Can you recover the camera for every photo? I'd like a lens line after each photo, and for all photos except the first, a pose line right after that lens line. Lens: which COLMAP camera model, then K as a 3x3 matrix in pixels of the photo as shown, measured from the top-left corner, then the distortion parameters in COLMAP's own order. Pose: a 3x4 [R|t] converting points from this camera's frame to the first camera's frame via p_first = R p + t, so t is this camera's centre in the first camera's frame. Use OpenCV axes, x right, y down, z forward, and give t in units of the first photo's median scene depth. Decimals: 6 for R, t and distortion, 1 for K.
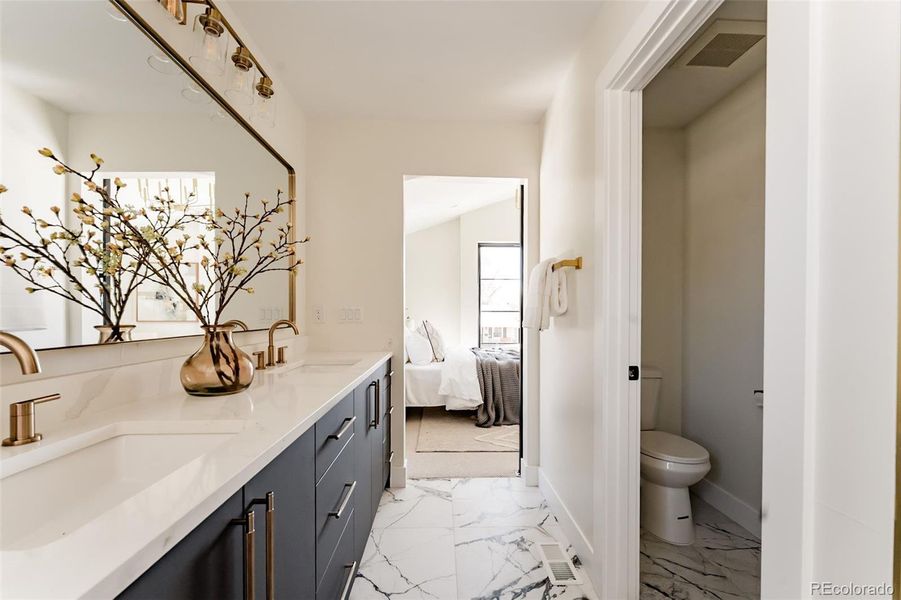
lens RADIAL K [[364.6, 0, 450.5], [0, 364.6, 300.0], [0, 0, 1]] dist [-0.001573, -0.000282]
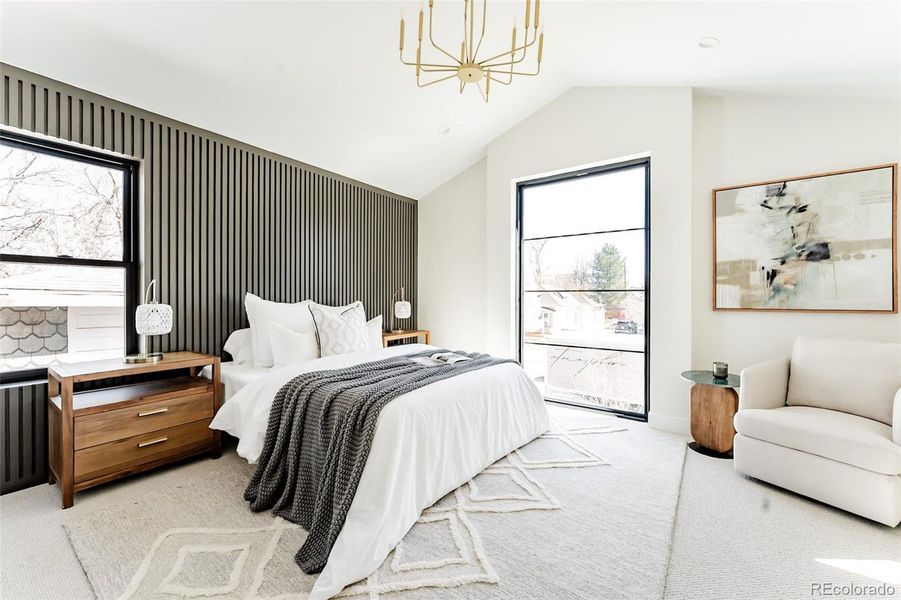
lens RADIAL K [[364.6, 0, 450.5], [0, 364.6, 300.0], [0, 0, 1]] dist [-0.001573, -0.000282]
pose [[0.796847, 0.003095, -0.604174, 0.459688], [0.019729, 0.999320, 0.031141, 0.025655], [0.603859, -0.036734, 0.796244, 0.548737]]
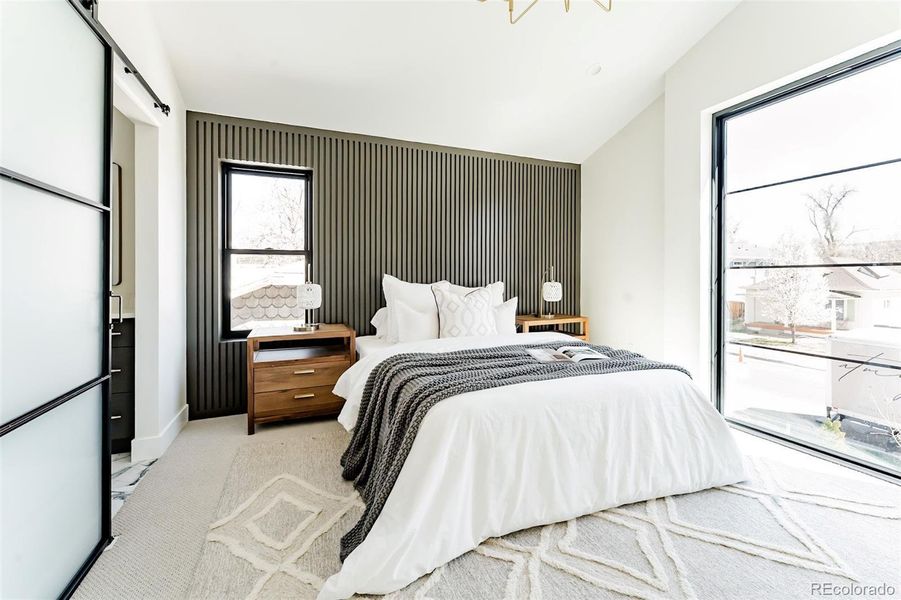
lens RADIAL K [[366.1, 0, 445.8], [0, 366.1, 280.8], [0, 0, 1]] dist [-0.001254, -0.000324]
pose [[0.331555, 0.004100, -0.943427, 0.488669], [0.033833, 0.999296, 0.016233, 0.030650], [0.942829, -0.037302, 0.331183, 0.695767]]
